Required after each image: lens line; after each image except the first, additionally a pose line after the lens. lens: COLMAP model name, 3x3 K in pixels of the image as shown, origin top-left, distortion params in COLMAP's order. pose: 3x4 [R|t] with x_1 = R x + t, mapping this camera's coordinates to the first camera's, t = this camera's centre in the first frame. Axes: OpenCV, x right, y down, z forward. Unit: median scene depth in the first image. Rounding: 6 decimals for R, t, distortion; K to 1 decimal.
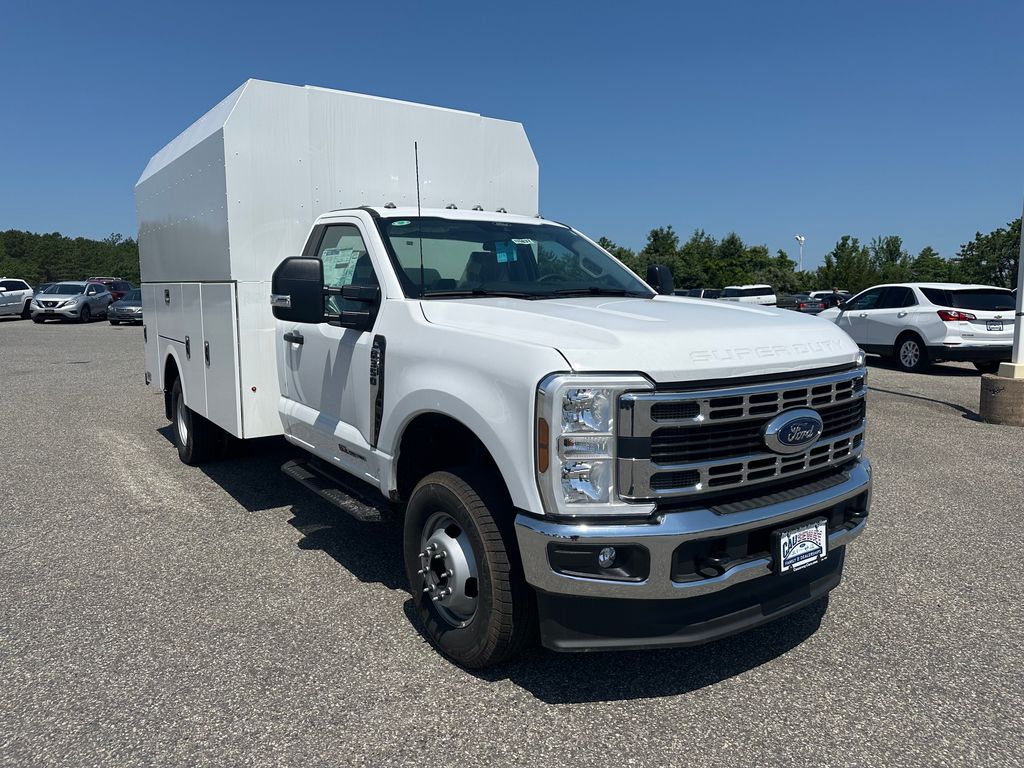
lens RADIAL K [[762.6, 0, 502.6], [0, 762.6, 379.5], [0, 0, 1]] dist [0.003514, -0.038539]
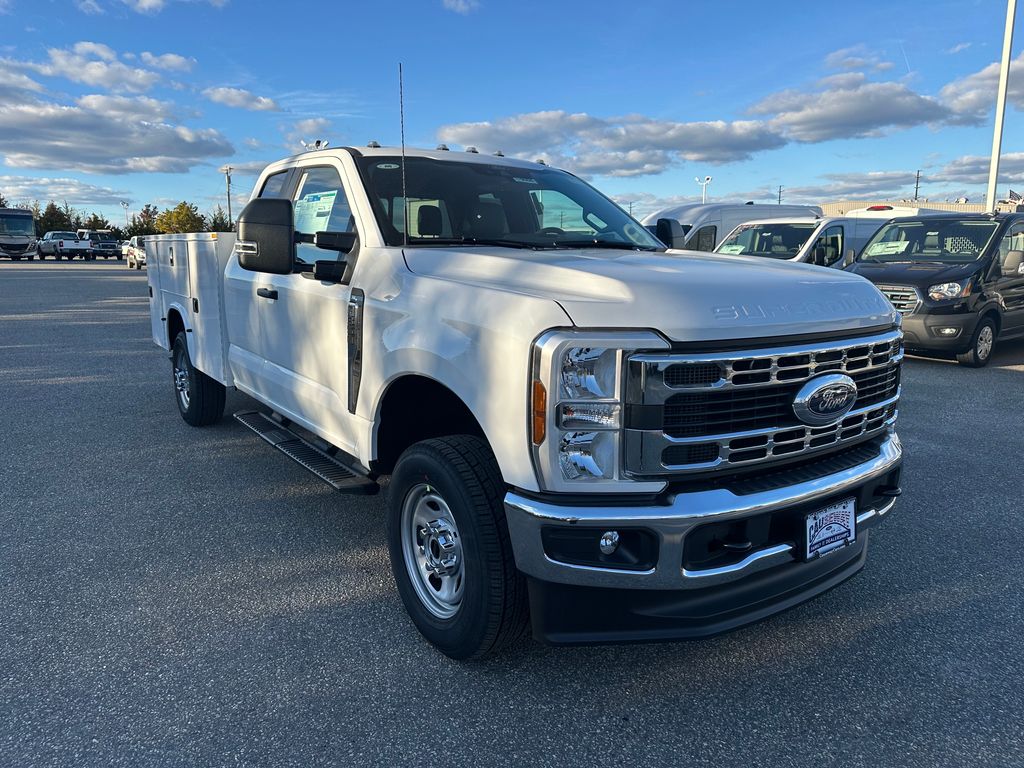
lens RADIAL K [[762.6, 0, 511.3], [0, 762.6, 395.5], [0, 0, 1]] dist [0.003514, -0.038539]
pose [[0.999900, 0.009324, 0.010665, 0.011955], [-0.009987, 0.997904, 0.063939, 0.011015], [-0.010046, -0.064039, 0.997897, 0.131266]]
